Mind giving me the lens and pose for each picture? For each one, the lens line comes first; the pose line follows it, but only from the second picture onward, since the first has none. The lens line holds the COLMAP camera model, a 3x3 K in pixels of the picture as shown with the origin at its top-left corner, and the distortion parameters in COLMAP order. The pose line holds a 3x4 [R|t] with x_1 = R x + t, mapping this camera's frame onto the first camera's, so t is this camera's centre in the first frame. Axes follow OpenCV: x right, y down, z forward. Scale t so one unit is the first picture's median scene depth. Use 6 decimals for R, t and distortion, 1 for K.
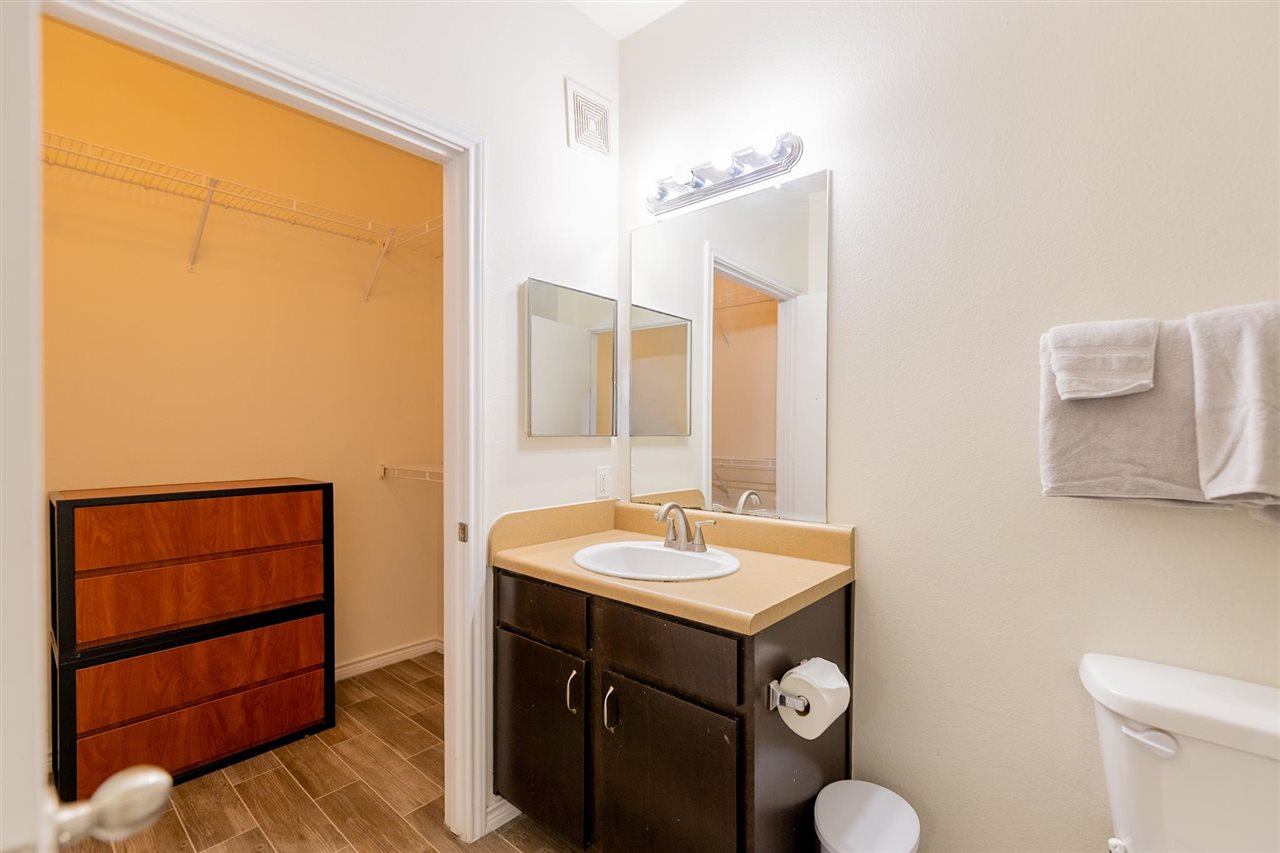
lens RADIAL K [[531.1, 0, 628.0], [0, 531.1, 434.0], [0, 0, 1]] dist [-0.001805, -0.000499]
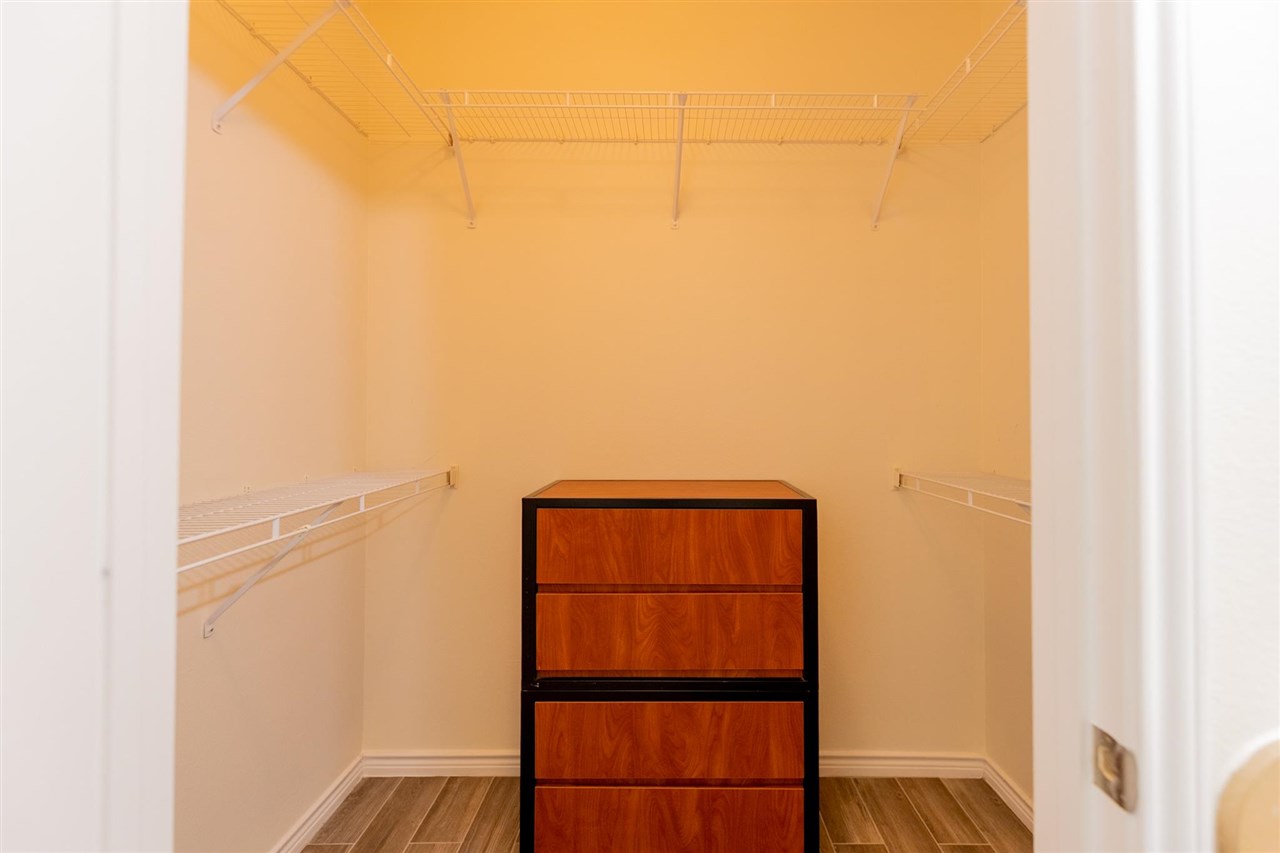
lens RADIAL K [[555.8, 0, 690.5], [0, 555.8, 403.0], [0, 0, 1]] dist [-0.001267, 0.000308]
pose [[0.686736, -0.010655, -0.726829, -0.201157], [-0.004327, 0.999815, -0.018745, -0.011780], [0.726894, 0.016018, 0.686562, 0.499439]]
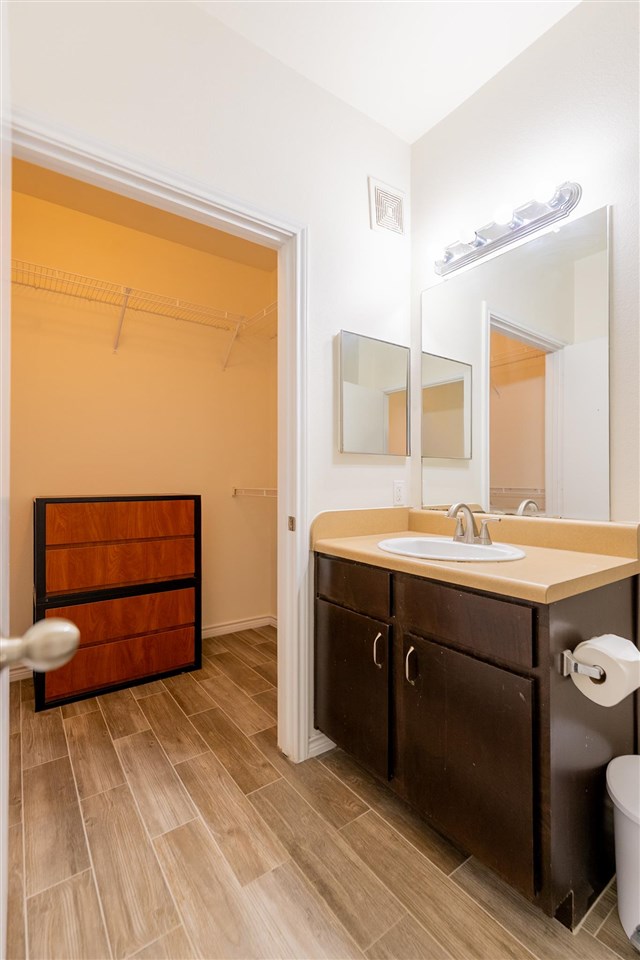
lens RADIAL K [[398.8, 0, 320.0], [0, 398.8, 480.0], [0, 0, 1]] dist [-0.002411, -0.000161]
pose [[0.976116, 0.001595, -0.217246, -0.025366], [-0.002745, 0.999984, -0.004992, 0.068651], [0.217234, 0.005469, 0.976104, 0.049511]]
